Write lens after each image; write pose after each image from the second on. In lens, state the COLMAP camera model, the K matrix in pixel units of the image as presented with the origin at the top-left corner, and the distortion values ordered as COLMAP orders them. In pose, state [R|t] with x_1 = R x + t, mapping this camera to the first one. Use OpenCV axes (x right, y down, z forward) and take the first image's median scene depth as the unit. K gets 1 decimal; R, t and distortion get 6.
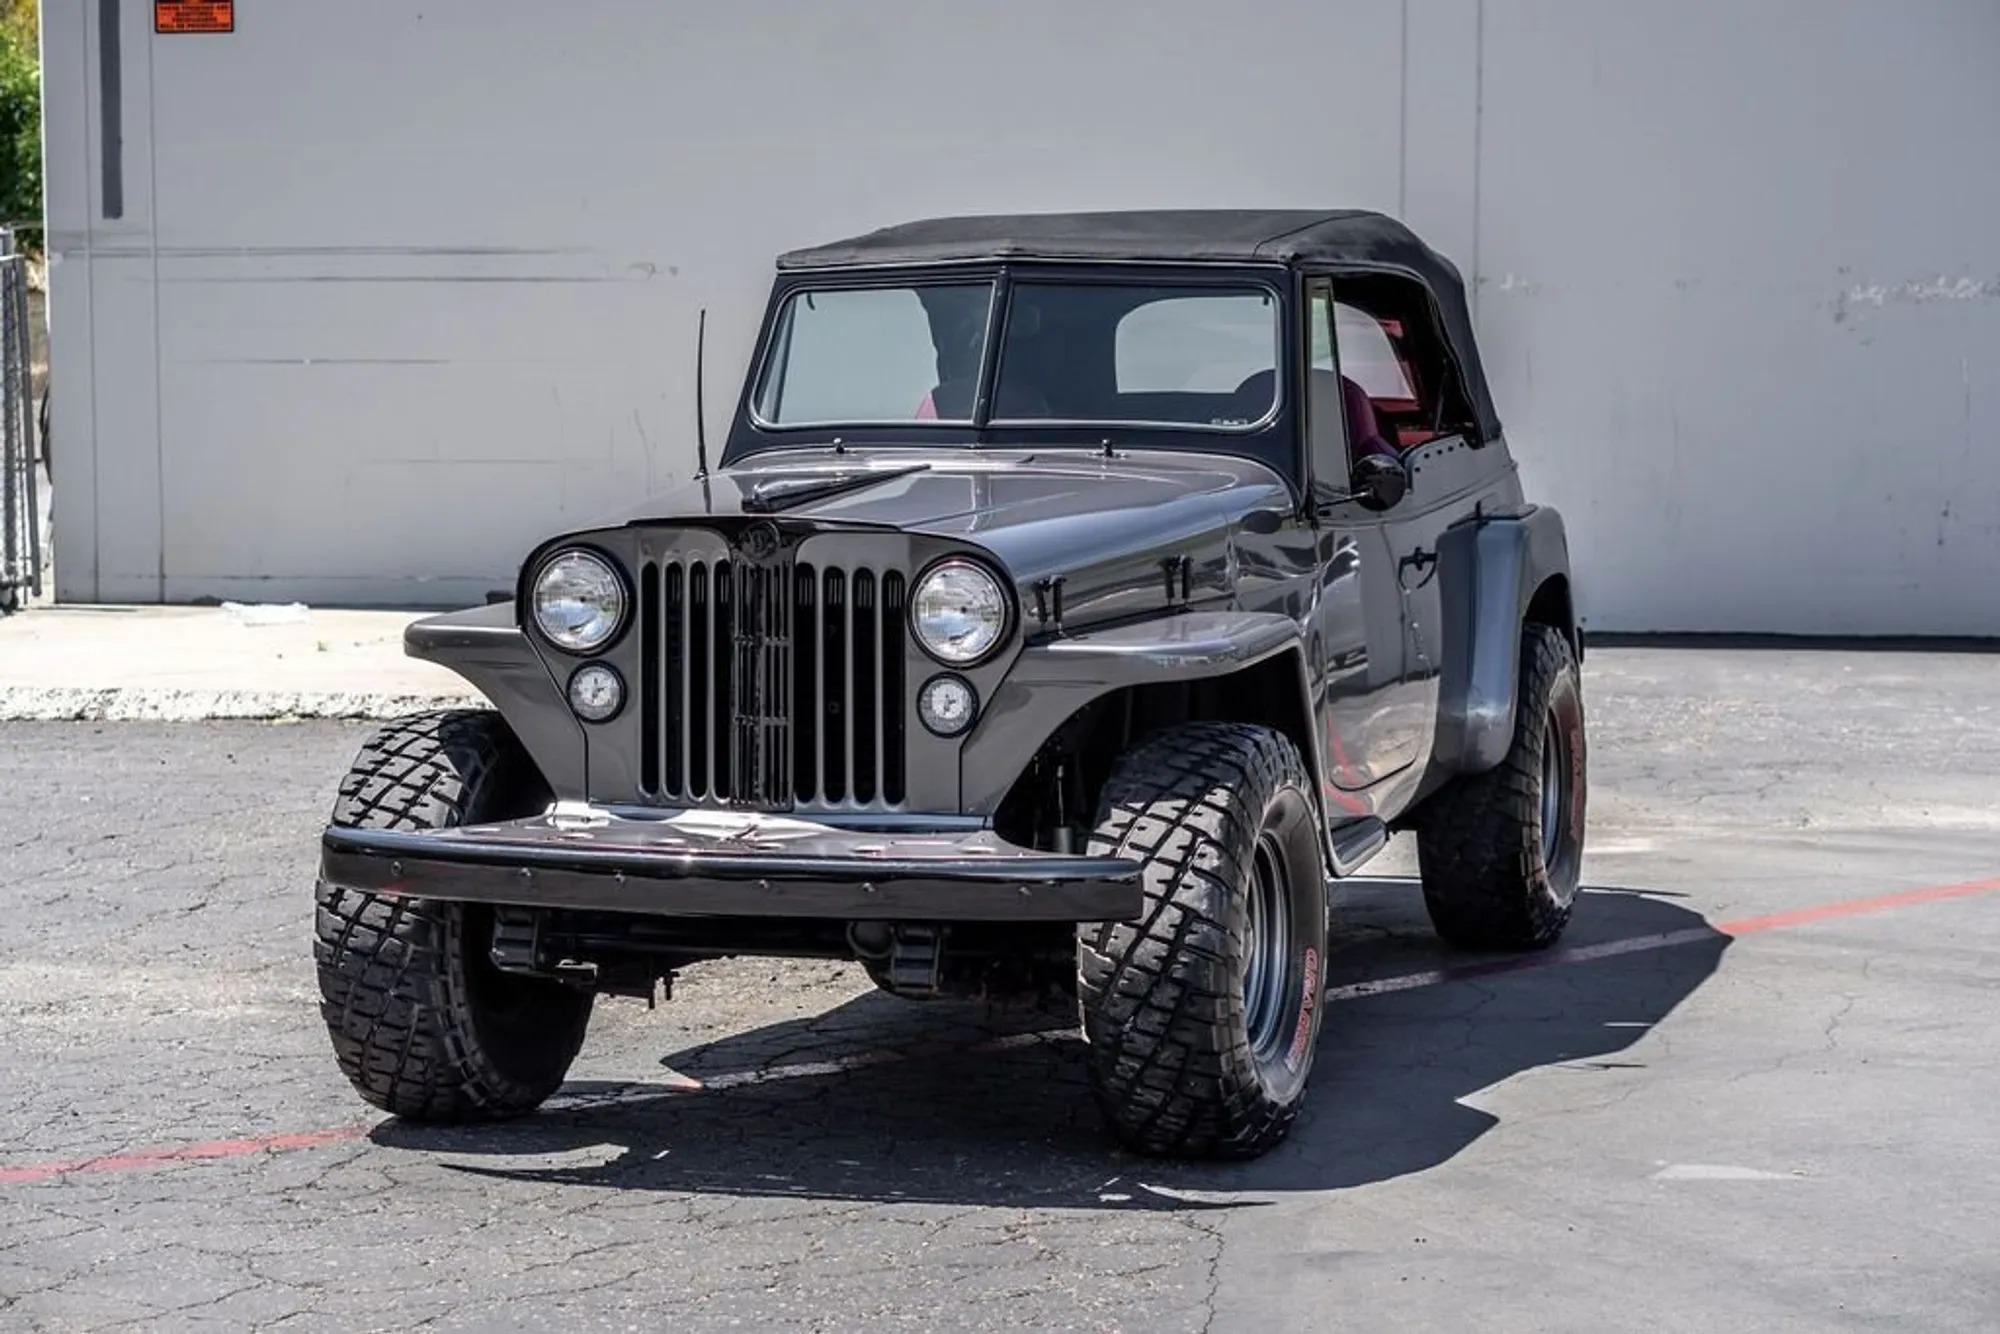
lens RADIAL K [[4420.5, 0, 998.8], [0, 4420.5, 608.5], [0, 0, 1]] dist [-0.038233, -0.264977]
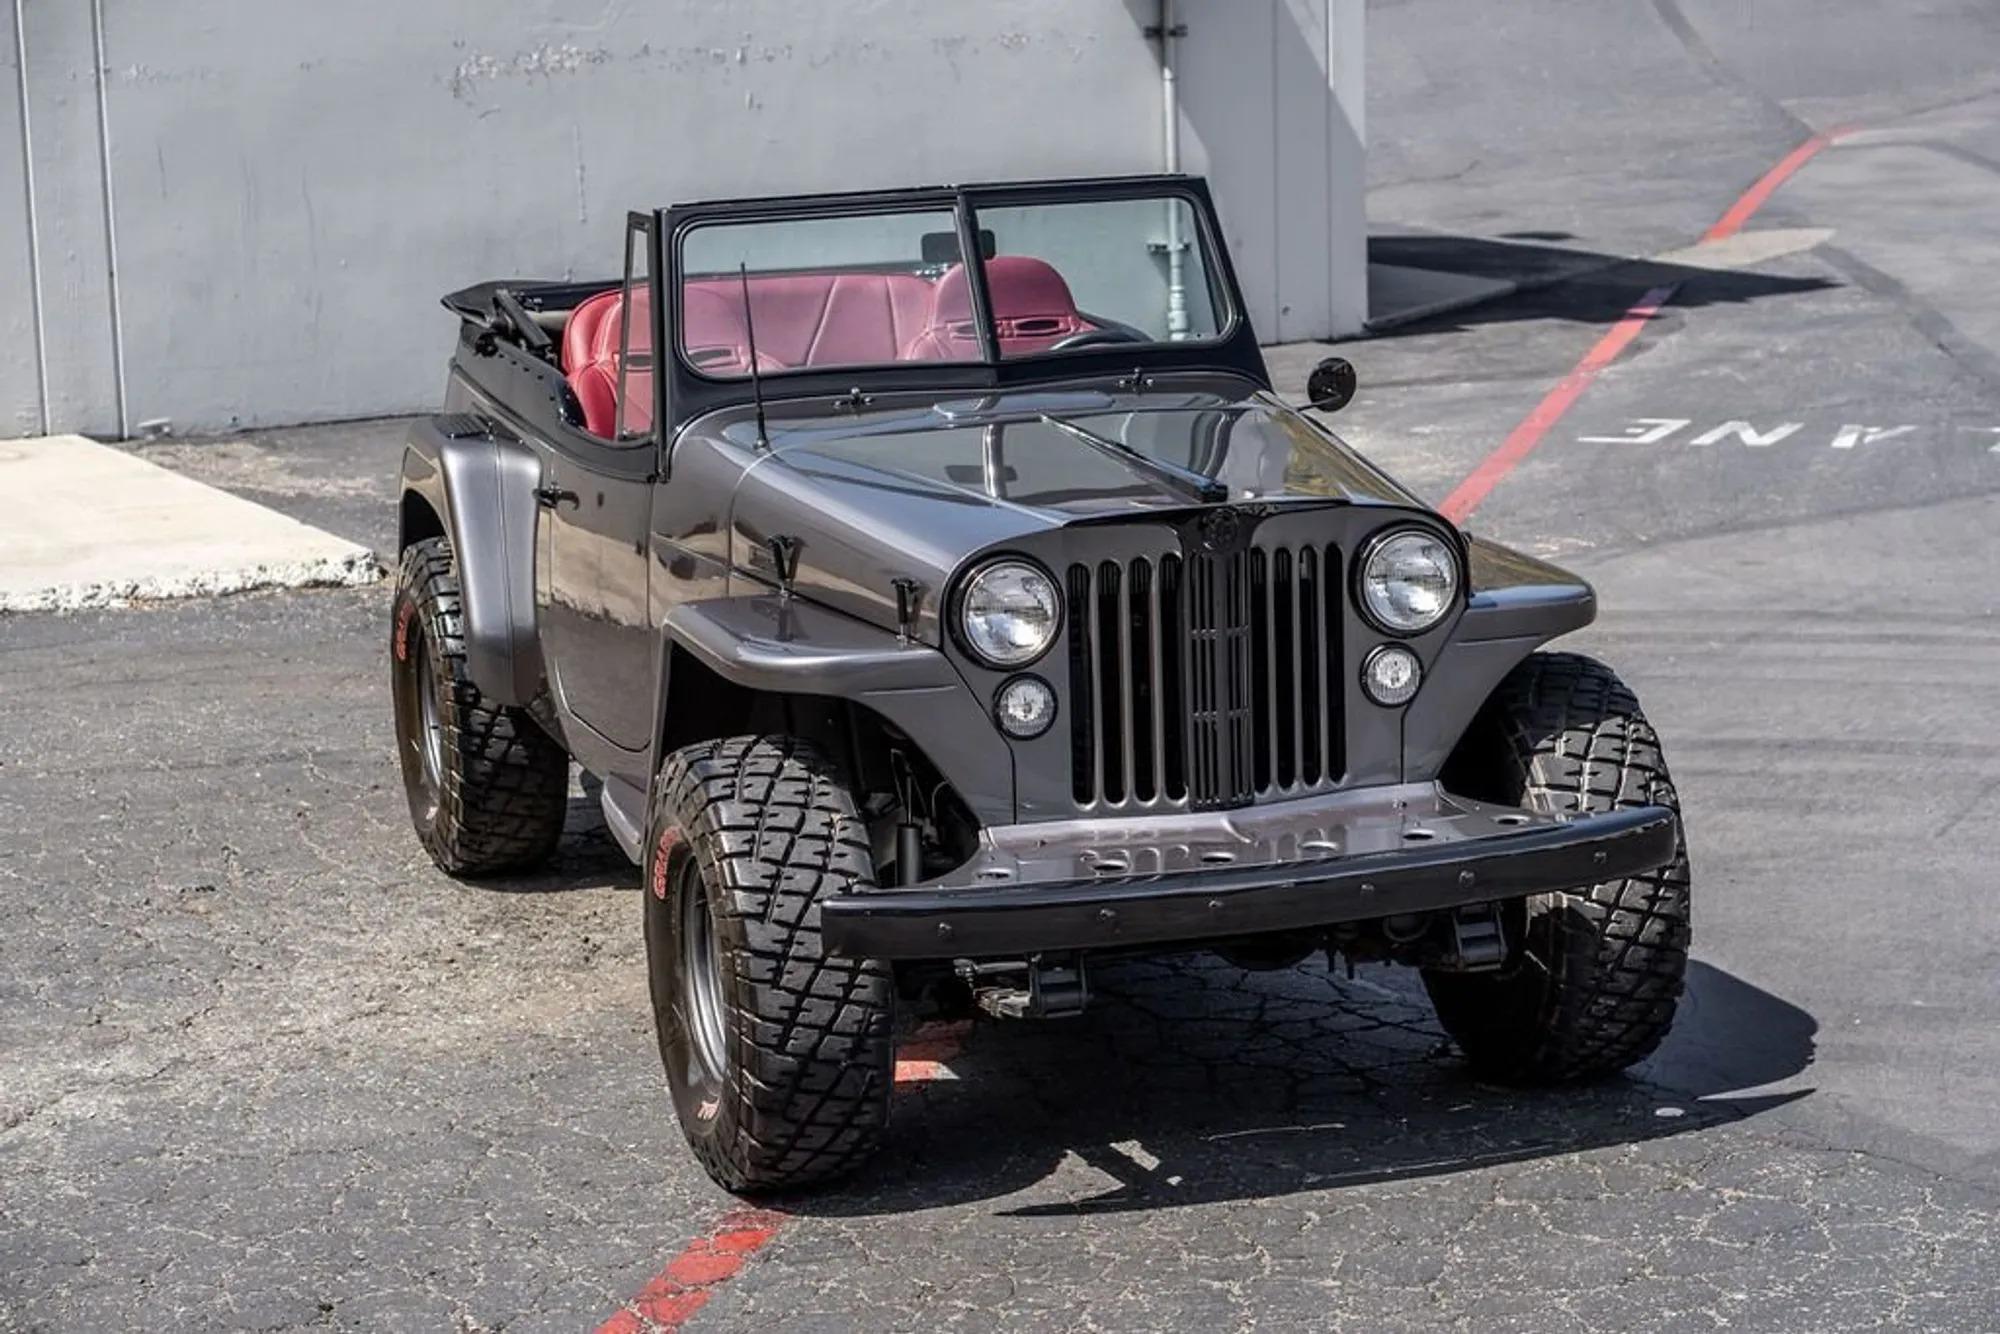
lens RADIAL K [[4304.3, 0, 1011.0], [0, 4304.3, 667.3], [0, 0, 1]] dist [0.090823, -0.212243]
pose [[0.808078, -0.133164, 0.573826, -0.615735], [0.075262, 0.989470, 0.123633, -0.102740], [-0.584247, -0.056718, 0.809591, 0.263932]]
